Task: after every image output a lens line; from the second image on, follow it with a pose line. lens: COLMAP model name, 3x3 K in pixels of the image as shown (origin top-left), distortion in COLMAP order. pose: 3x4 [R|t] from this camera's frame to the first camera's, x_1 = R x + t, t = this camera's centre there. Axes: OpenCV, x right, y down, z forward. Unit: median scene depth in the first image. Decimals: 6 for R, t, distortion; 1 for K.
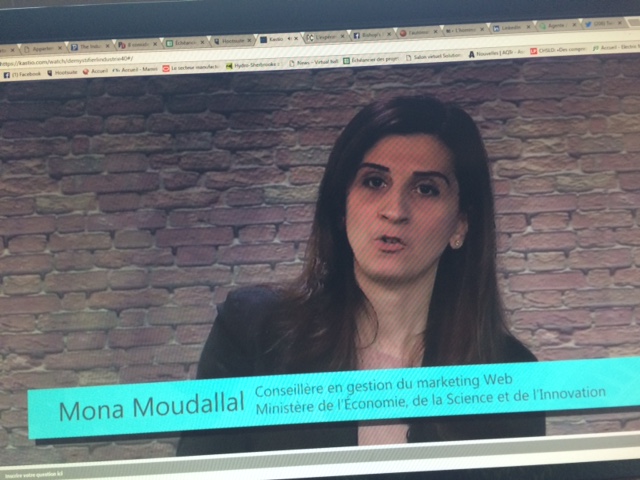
lens RADIAL K [[550.5, 0, 320.0], [0, 550.5, 240.0], [0, 0, 1]] dist [0.025740, -0.007723]
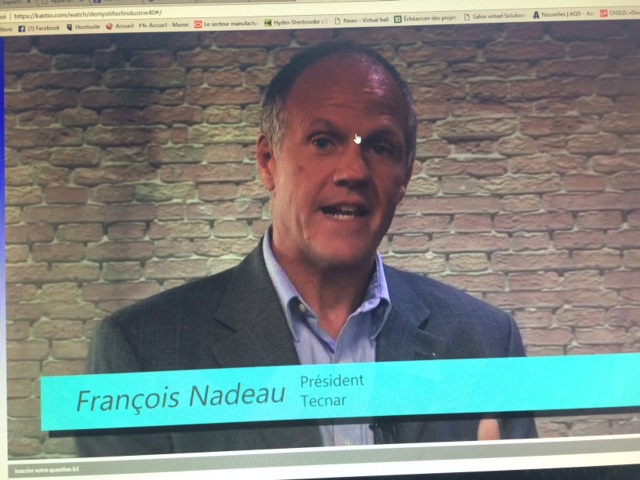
lens RADIAL K [[542.4, 0, 320.0], [0, 542.4, 240.0], [0, 0, 1]] dist [0.164782, -0.255216]
pose [[0.999748, 0.019627, -0.010859, -0.160692], [-0.019526, 0.999765, 0.009386, 0.006938], [0.011041, -0.009172, 0.999897, -0.002656]]
